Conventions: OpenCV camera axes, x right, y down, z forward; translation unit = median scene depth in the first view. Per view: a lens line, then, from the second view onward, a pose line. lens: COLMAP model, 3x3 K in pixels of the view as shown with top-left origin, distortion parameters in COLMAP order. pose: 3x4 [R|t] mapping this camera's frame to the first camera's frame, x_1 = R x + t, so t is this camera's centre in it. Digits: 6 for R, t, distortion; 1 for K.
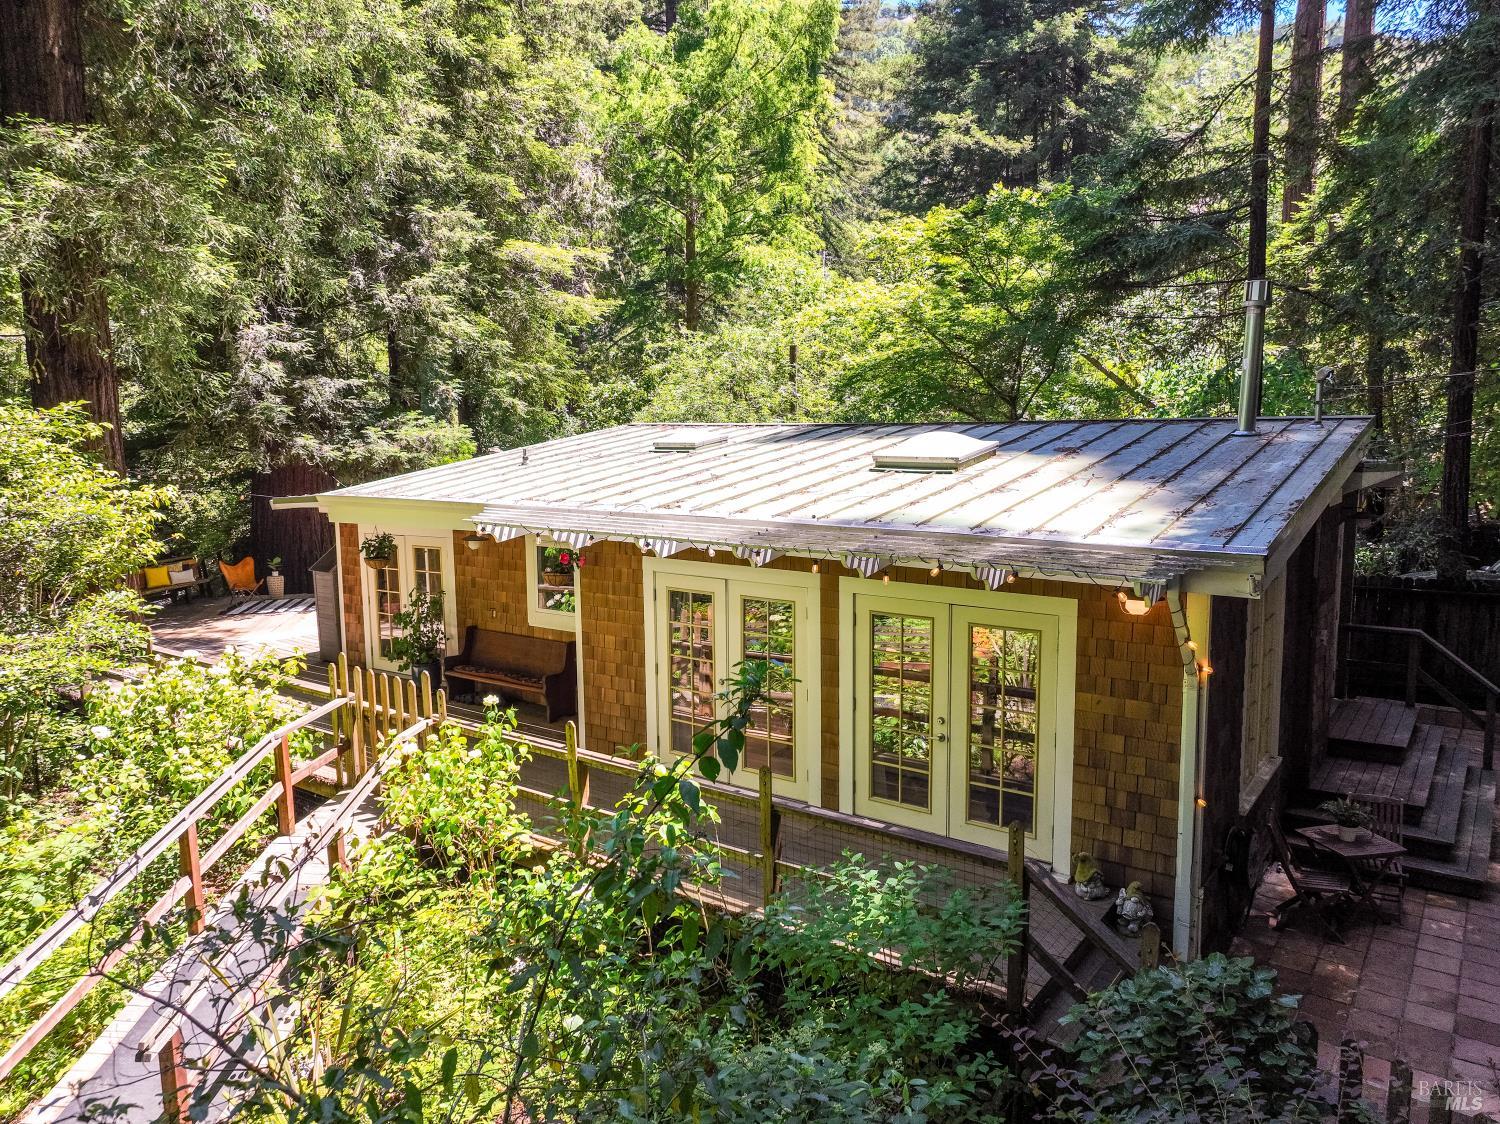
lens RADIAL K [[1066.6, 0, 750.0], [0, 1066.6, 562.0], [0, 0, 1]] dist [0.005951, 0.002724]
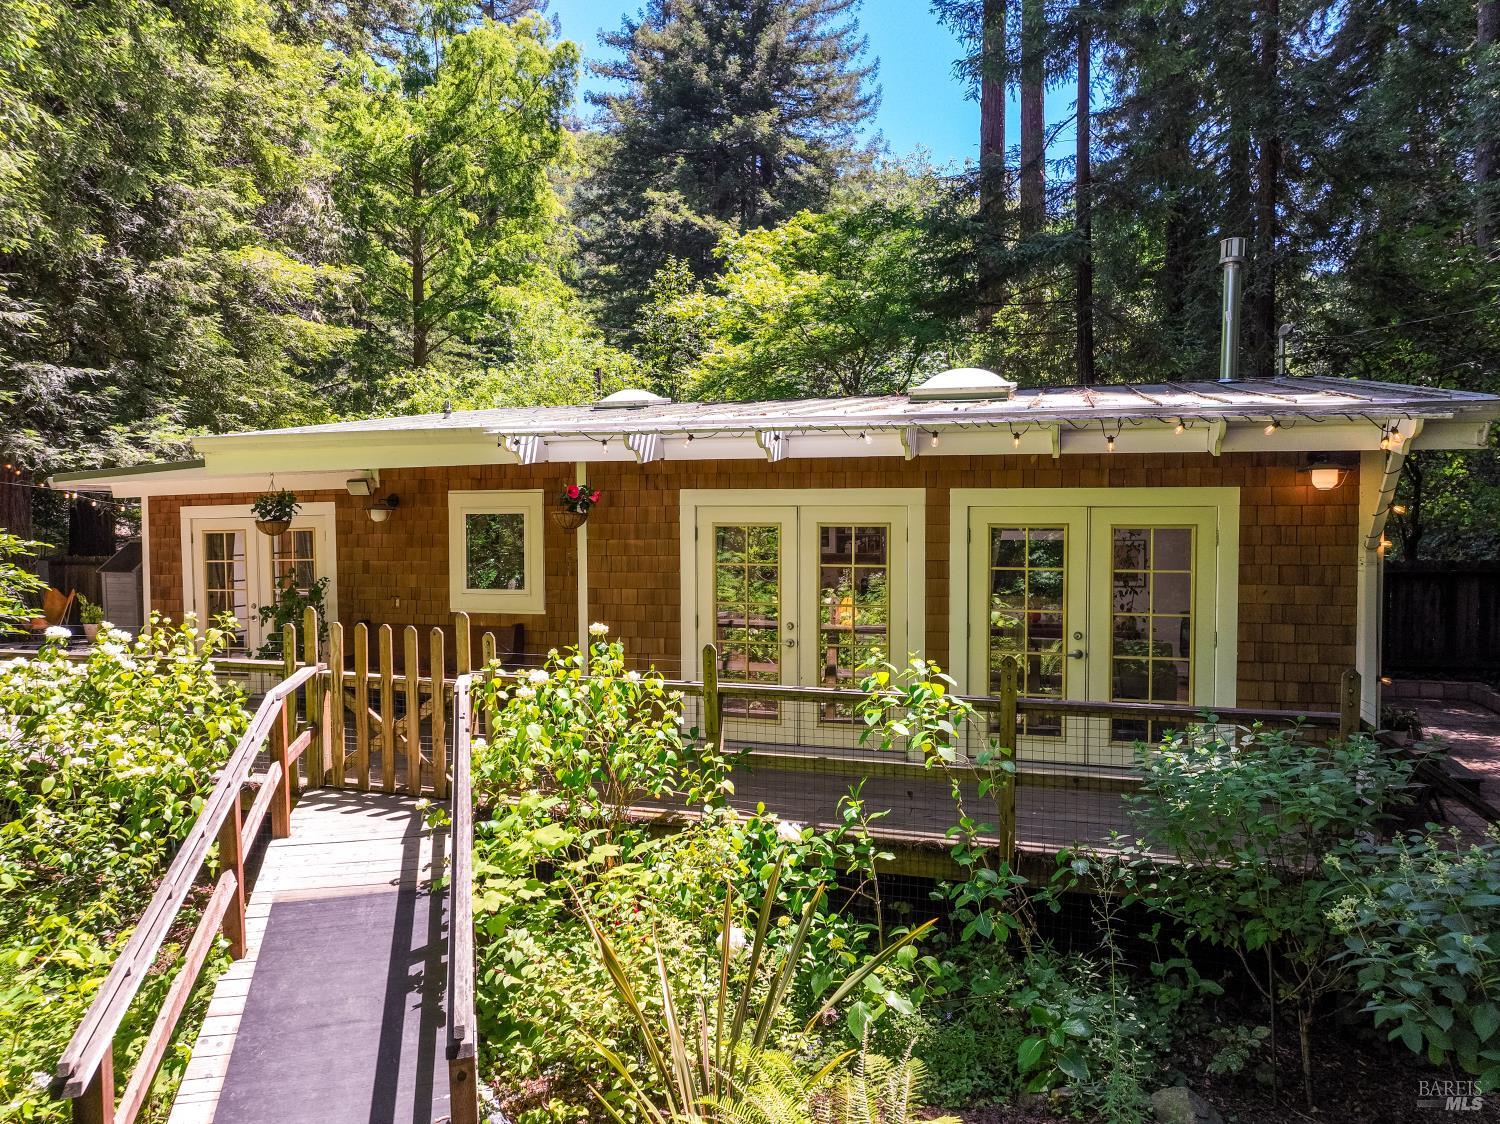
lens RADIAL K [[1059.4, 0, 750.0], [0, 1059.4, 562.0], [0, 0, 1]] dist [0.010727, 0.004219]
pose [[0.946859, -0.009771, 0.321502, -0.095644], [0.037947, 0.995952, -0.081490, 0.036909], [-0.319404, 0.089359, 0.943396, 0.052977]]
